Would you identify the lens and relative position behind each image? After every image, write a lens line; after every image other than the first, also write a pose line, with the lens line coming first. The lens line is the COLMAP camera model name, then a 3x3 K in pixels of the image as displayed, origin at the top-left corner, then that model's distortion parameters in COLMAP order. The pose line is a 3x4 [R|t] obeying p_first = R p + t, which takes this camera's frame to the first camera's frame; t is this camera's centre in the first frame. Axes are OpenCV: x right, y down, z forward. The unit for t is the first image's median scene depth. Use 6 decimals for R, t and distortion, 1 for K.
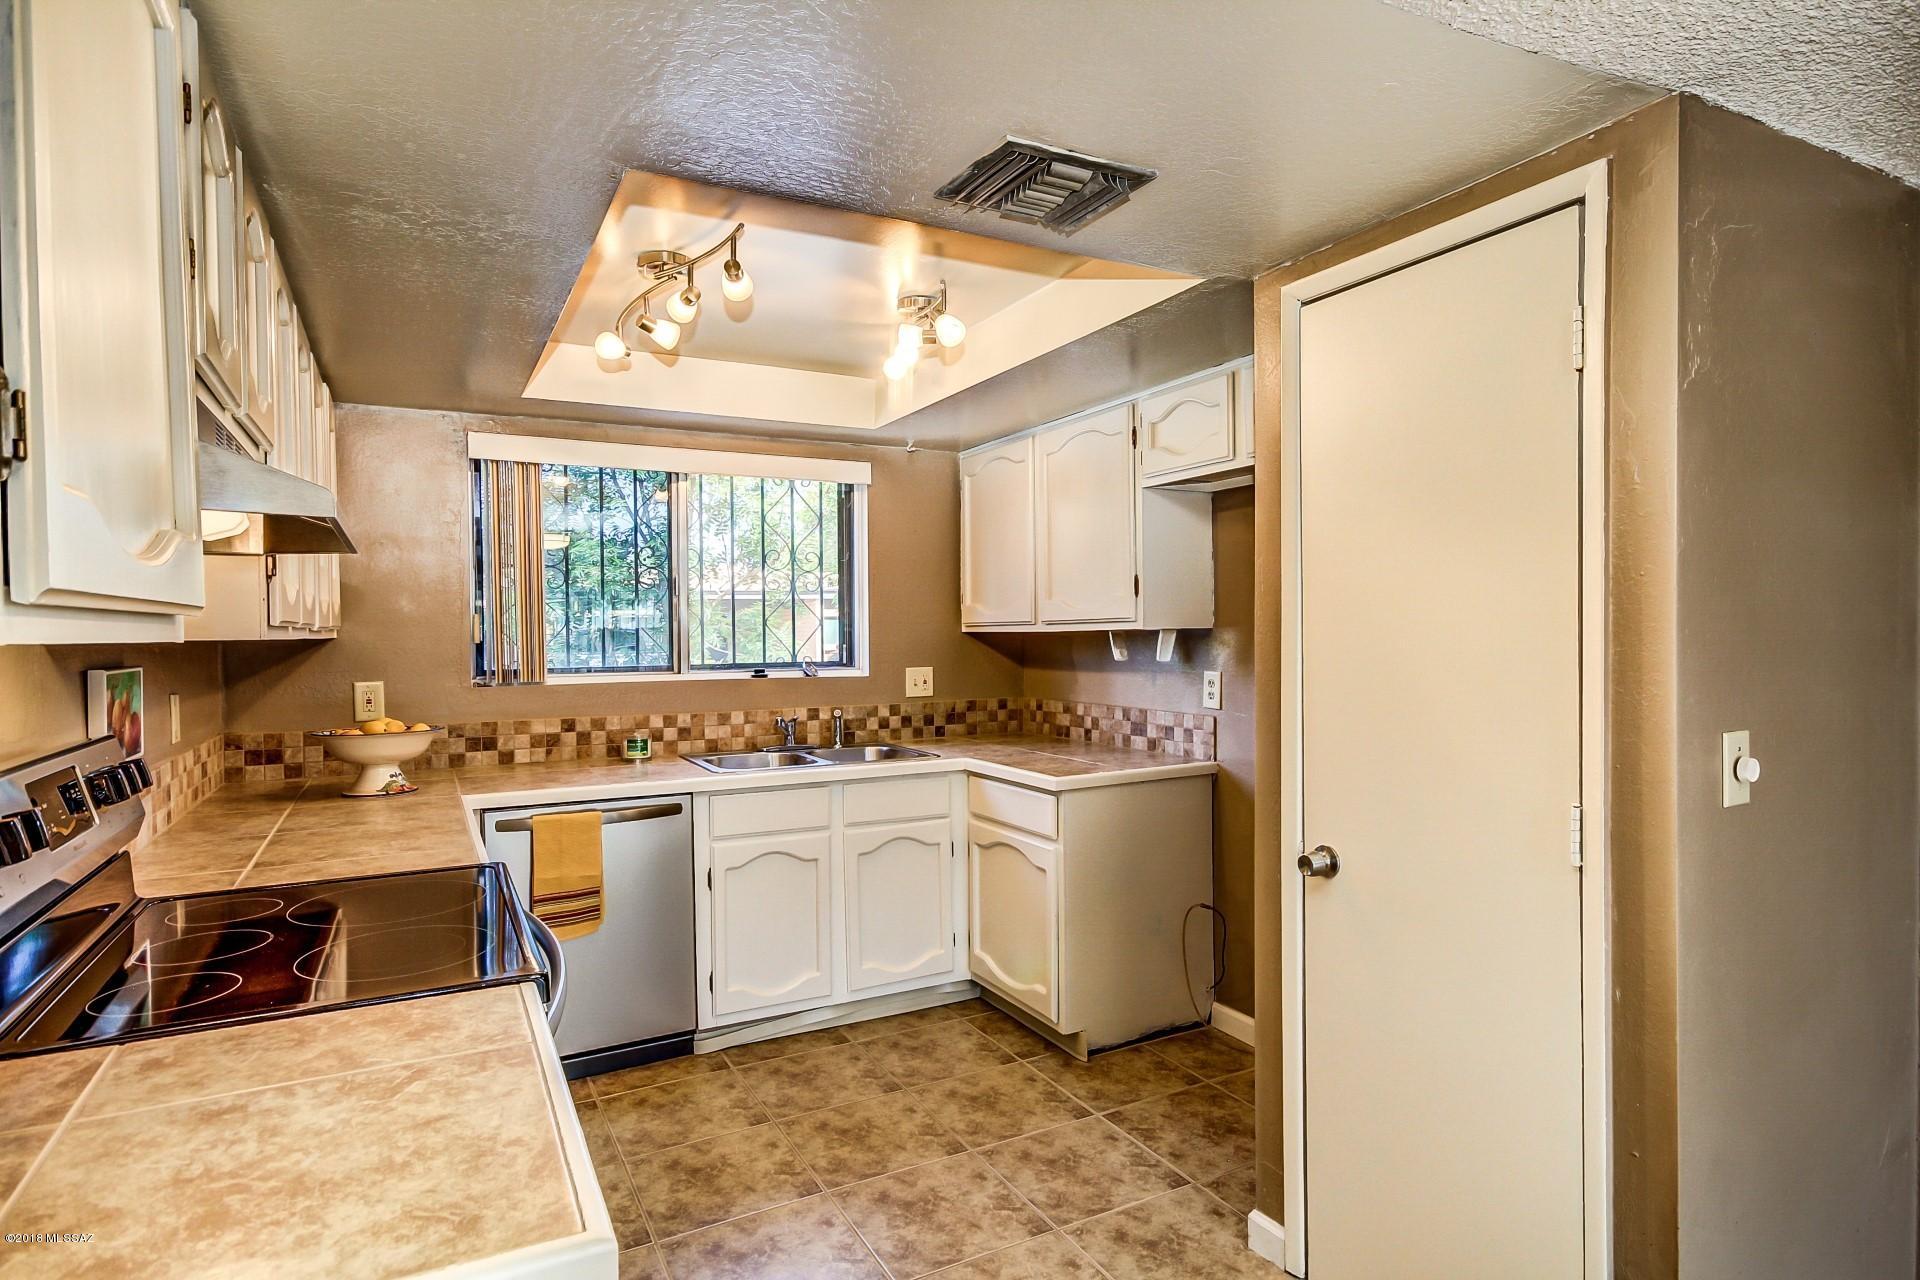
lens RADIAL K [[1022.9, 0, 959.4], [0, 1022.9, 641.9], [0, 0, 1]] dist [0.010968, 0.000085]
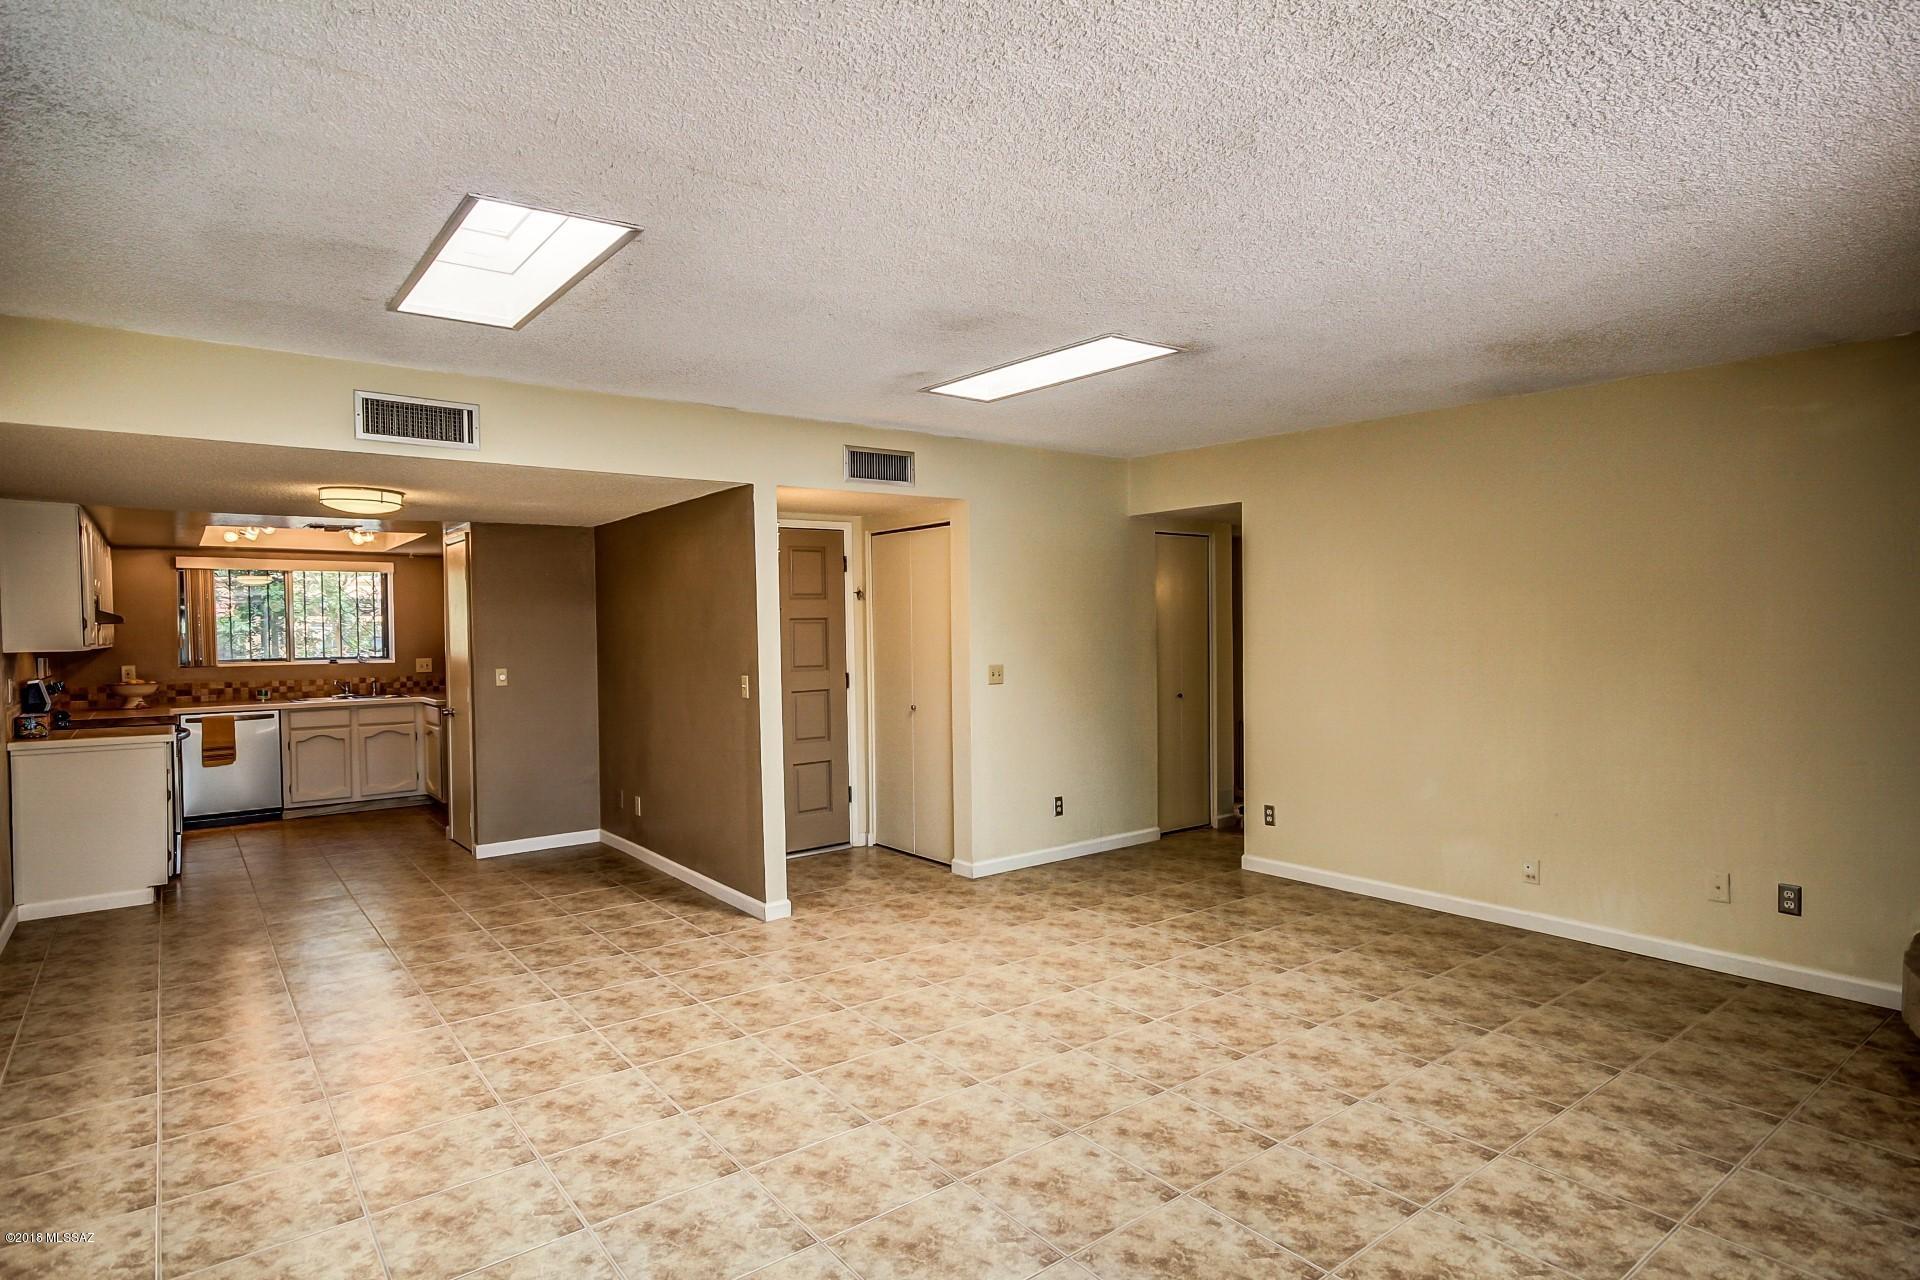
lens RADIAL K [[1022.9, 0, 977.5], [0, 1022.9, 628.4], [0, 0, 1]] dist [0.010968, 0.000085]
pose [[0.983731, 0.001054, 0.179647, 0.852920], [-0.000253, 0.999990, -0.004480, -0.033700], [-0.179650, 0.004361, 0.983721, -1.559621]]
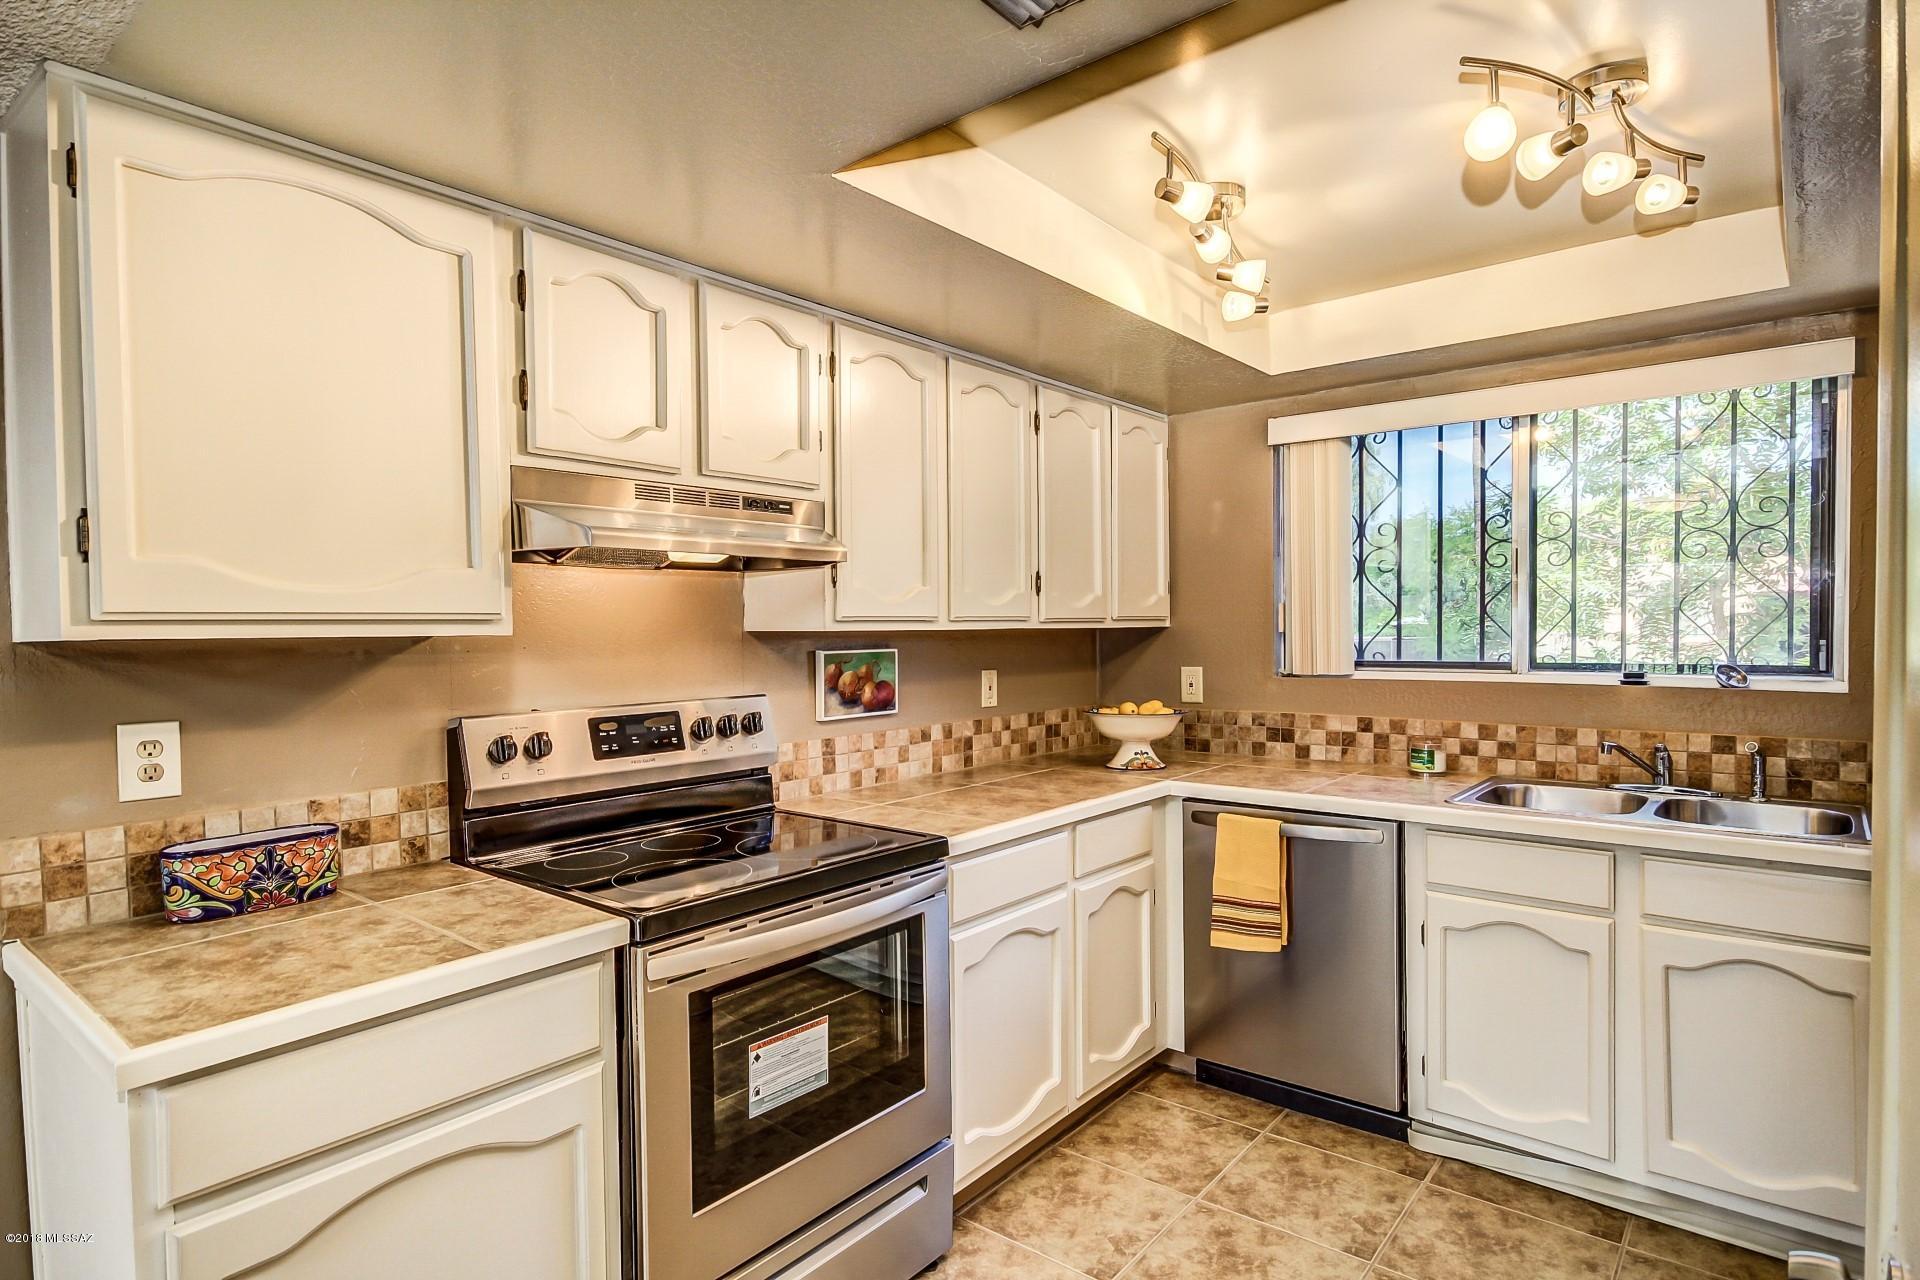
lens RADIAL K [[1022.9, 0, 972.6], [0, 1022.9, 647.8], [0, 0, 1]] dist [0.010968, 0.000085]
pose [[0.388600, 0.023705, -0.921101, 0.320004], [-0.003751, 0.999701, 0.024145, -0.006621], [0.921399, -0.005928, 0.388573, 0.345848]]
